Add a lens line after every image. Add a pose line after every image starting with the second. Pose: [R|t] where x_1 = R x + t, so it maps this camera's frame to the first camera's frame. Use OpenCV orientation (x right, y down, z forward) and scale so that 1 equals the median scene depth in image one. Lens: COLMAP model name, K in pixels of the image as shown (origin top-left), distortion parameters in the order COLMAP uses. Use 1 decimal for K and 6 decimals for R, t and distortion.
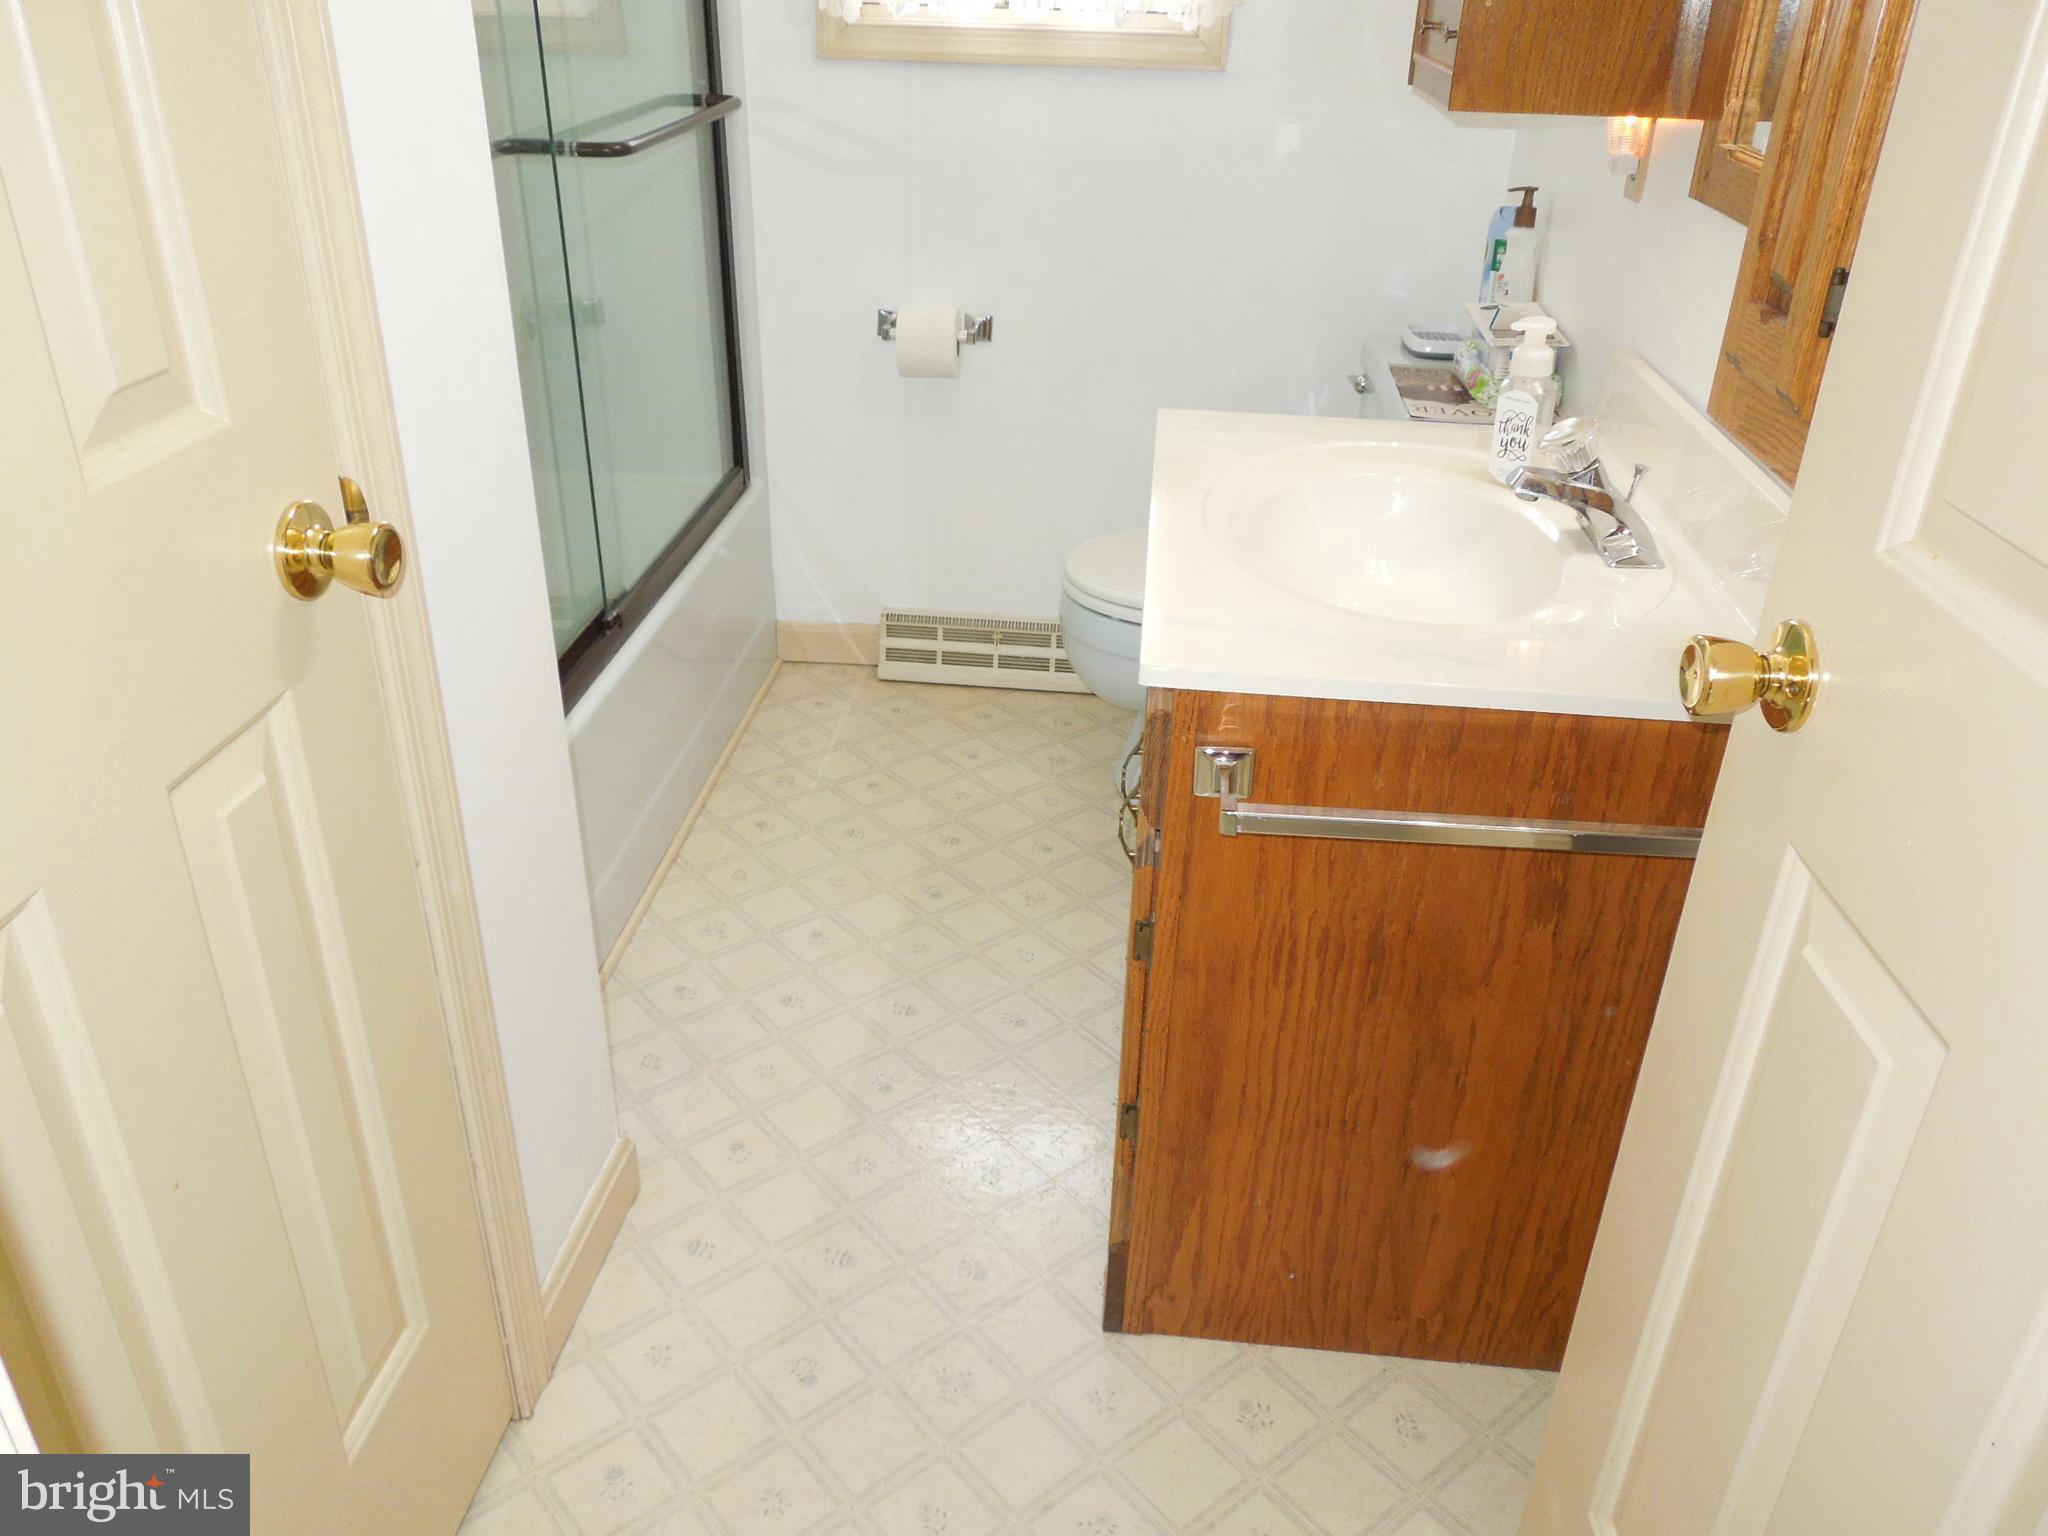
lens RADIAL K [[1537.5, 0, 1025.3], [0, 1537.5, 787.3], [0, 0, 1]] dist [-0.004896, 0.001983]
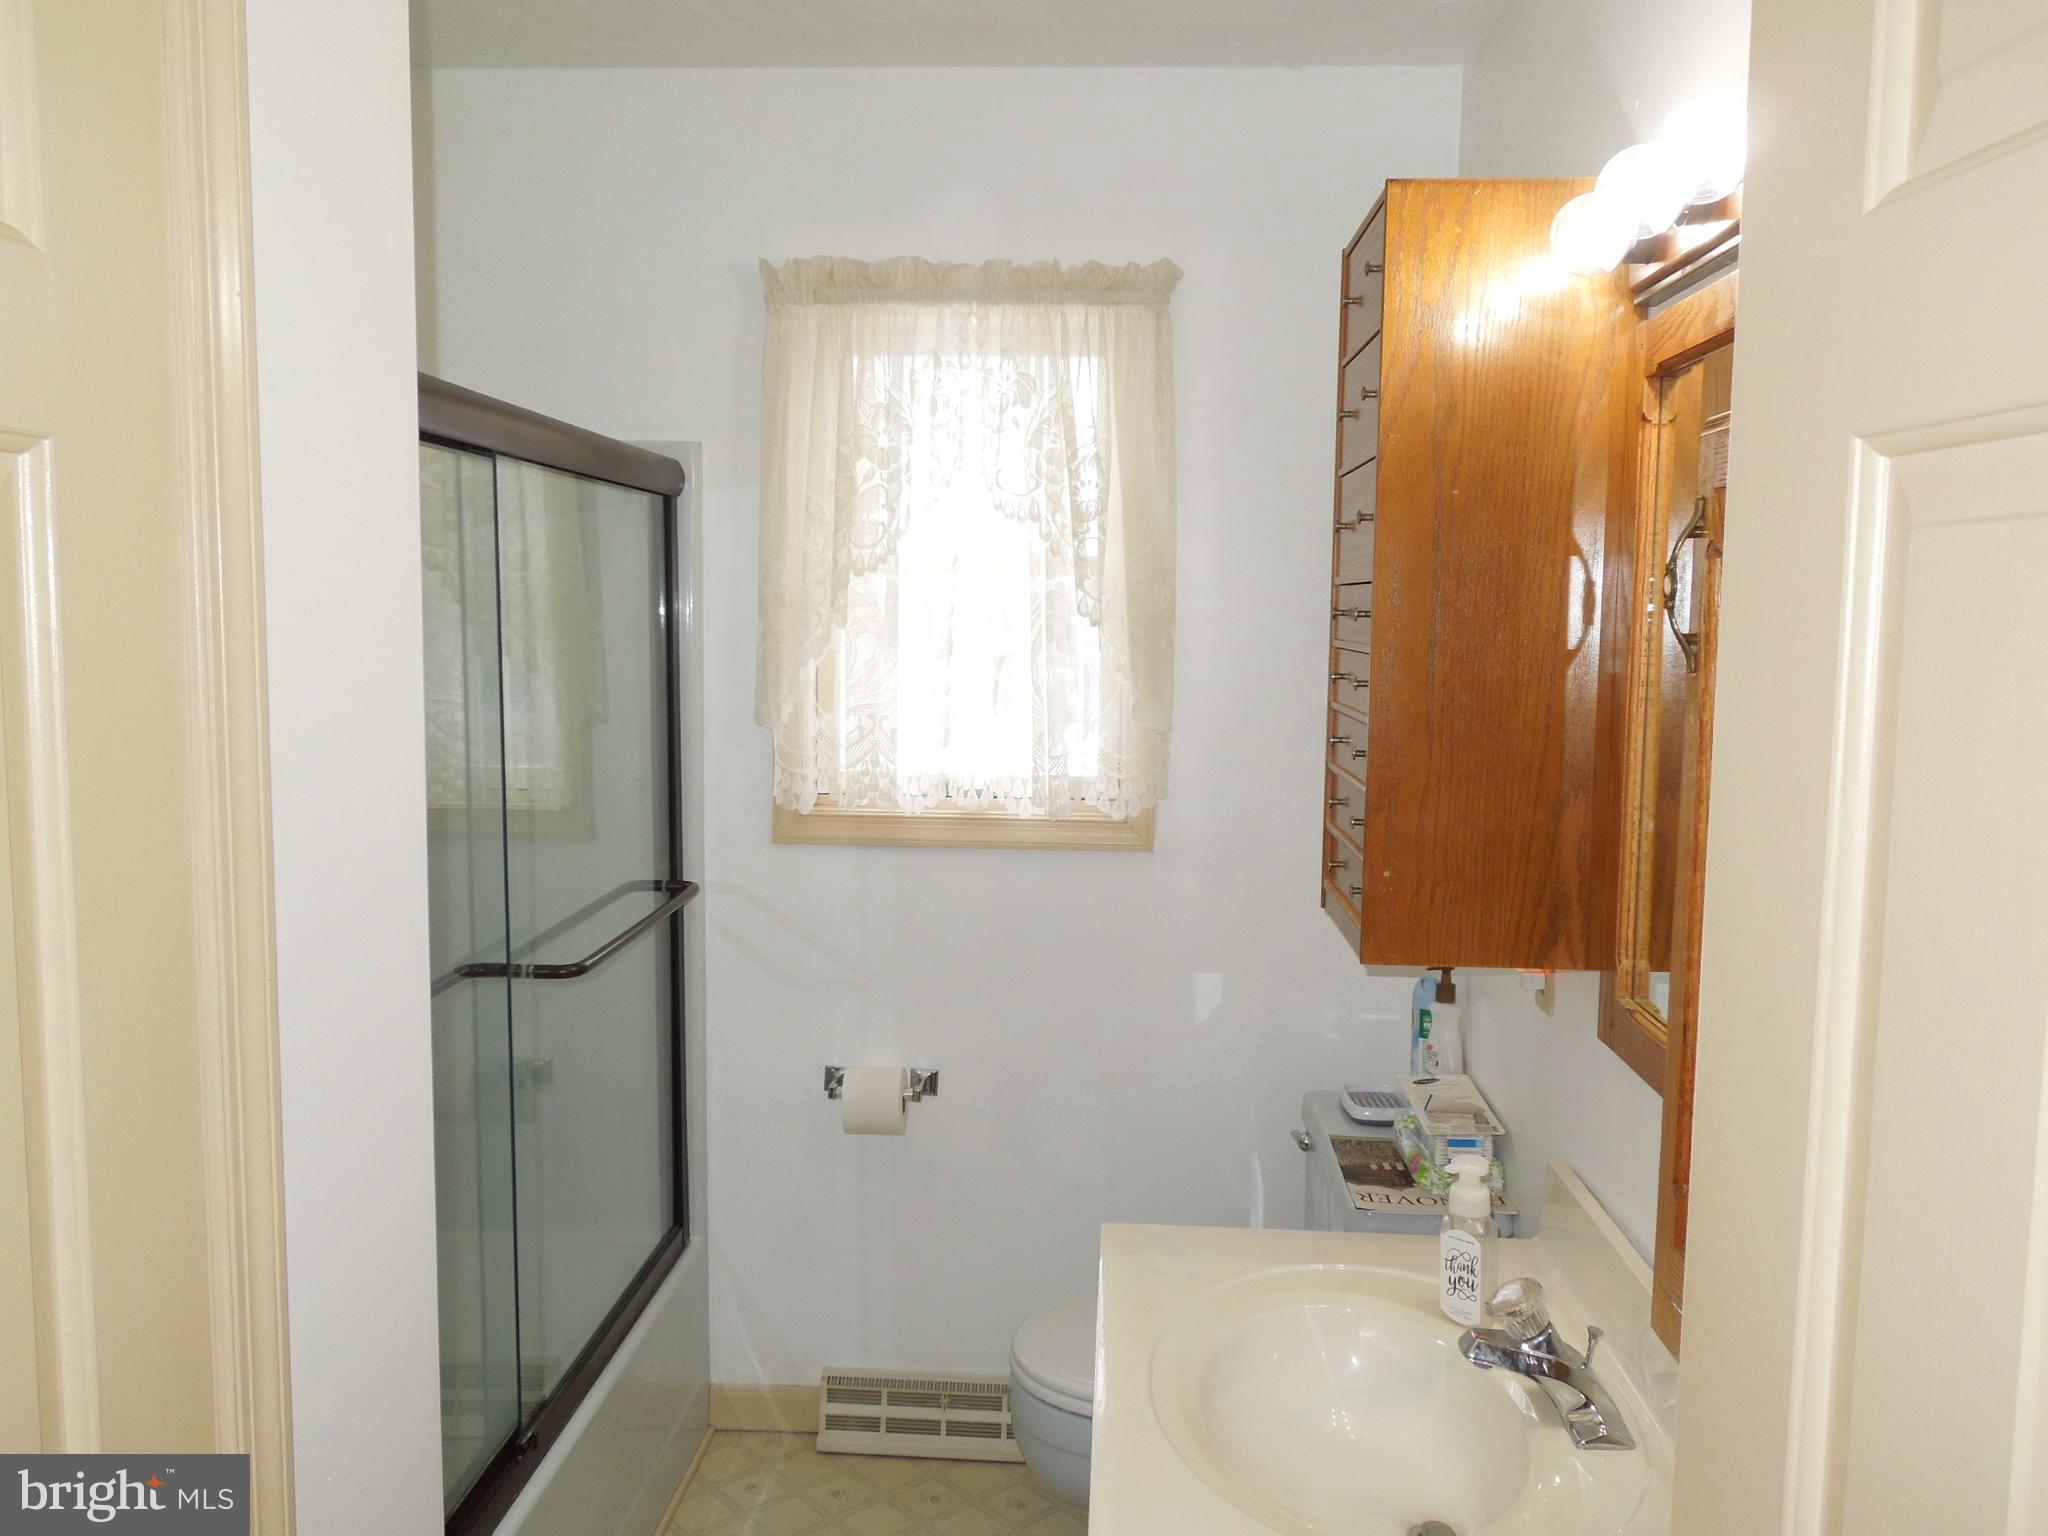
lens RADIAL K [[1537.5, 0, 1024.2], [0, 1537.5, 774.0], [0, 0, 1]] dist [-0.004896, 0.001983]
pose [[0.999525, -0.014307, 0.027298, 0.012074], [0.023622, 0.924539, -0.380356, -0.114477], [-0.019796, 0.380820, 0.924437, -0.017375]]
